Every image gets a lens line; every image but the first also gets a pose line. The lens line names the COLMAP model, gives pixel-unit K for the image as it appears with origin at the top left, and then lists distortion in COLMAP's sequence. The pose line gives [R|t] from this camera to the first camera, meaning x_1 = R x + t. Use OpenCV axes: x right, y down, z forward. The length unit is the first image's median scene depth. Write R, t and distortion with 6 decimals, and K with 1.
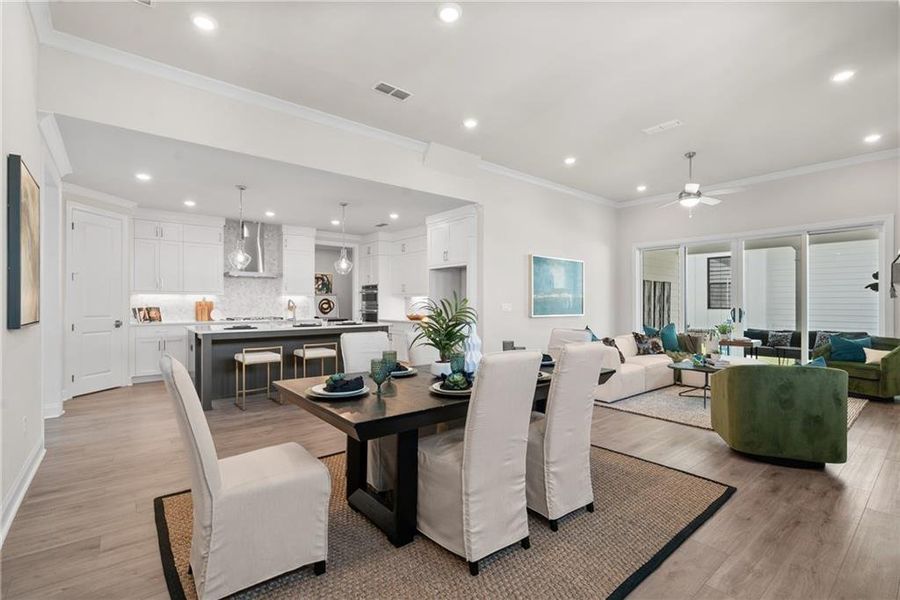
lens RADIAL K [[410.1, 0, 446.7], [0, 410.1, 301.5], [0, 0, 1]] dist [-0.003791, 0.001493]
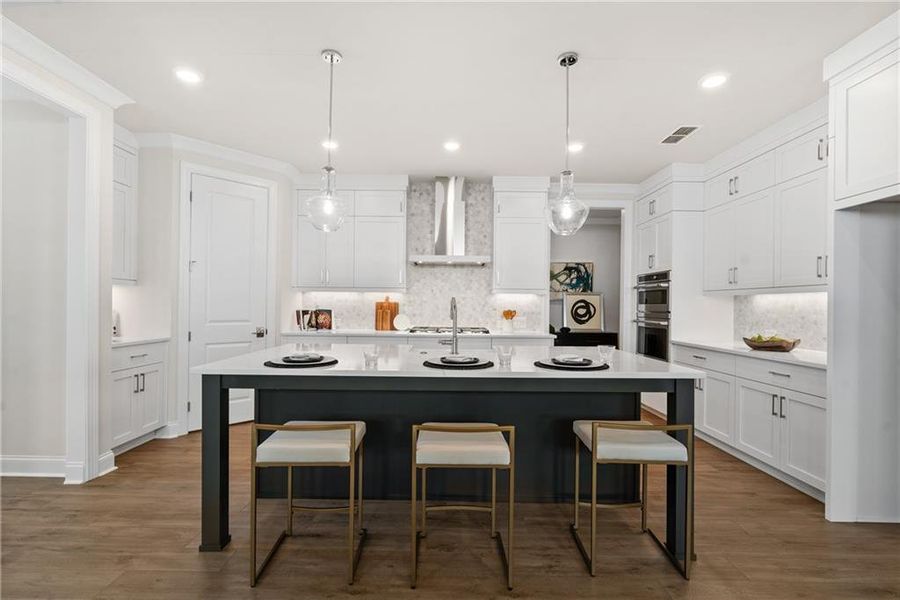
lens RADIAL K [[410.1, 0, 447.7], [0, 410.1, 304.0], [0, 0, 1]] dist [-0.003791, 0.001493]
pose [[0.777655, 0.008032, -0.628640, -0.077818], [-0.009394, 0.999955, 0.001156, 0.000994], [0.628621, 0.005006, 0.777695, 0.534494]]
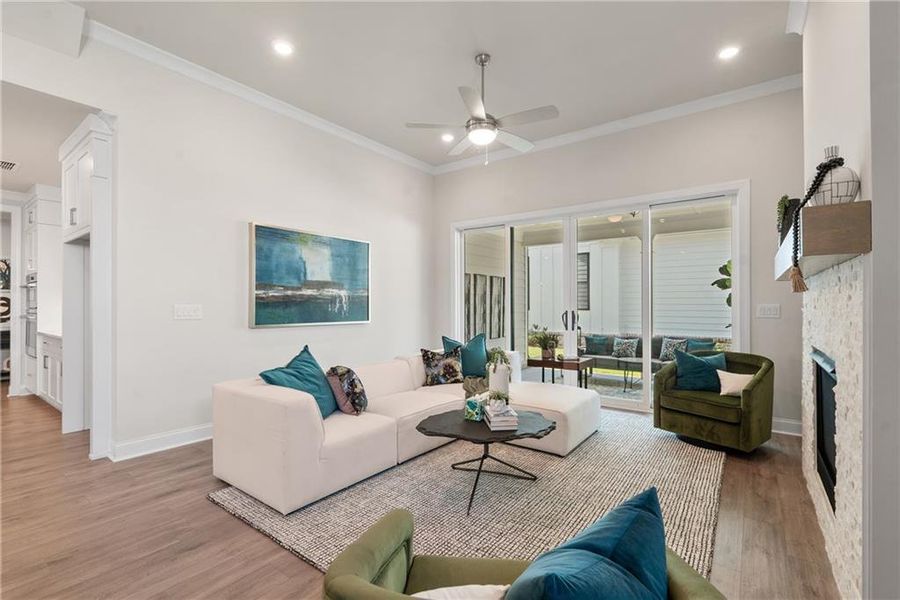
lens RADIAL K [[410.1, 0, 451.7], [0, 410.1, 300.4], [0, 0, 1]] dist [-0.003791, 0.001493]
pose [[0.968338, 0.000848, 0.249640, 0.318530], [0.000235, 0.999991, -0.004306, 0.000823], [-0.249641, 0.004228, 0.968329, 0.340273]]
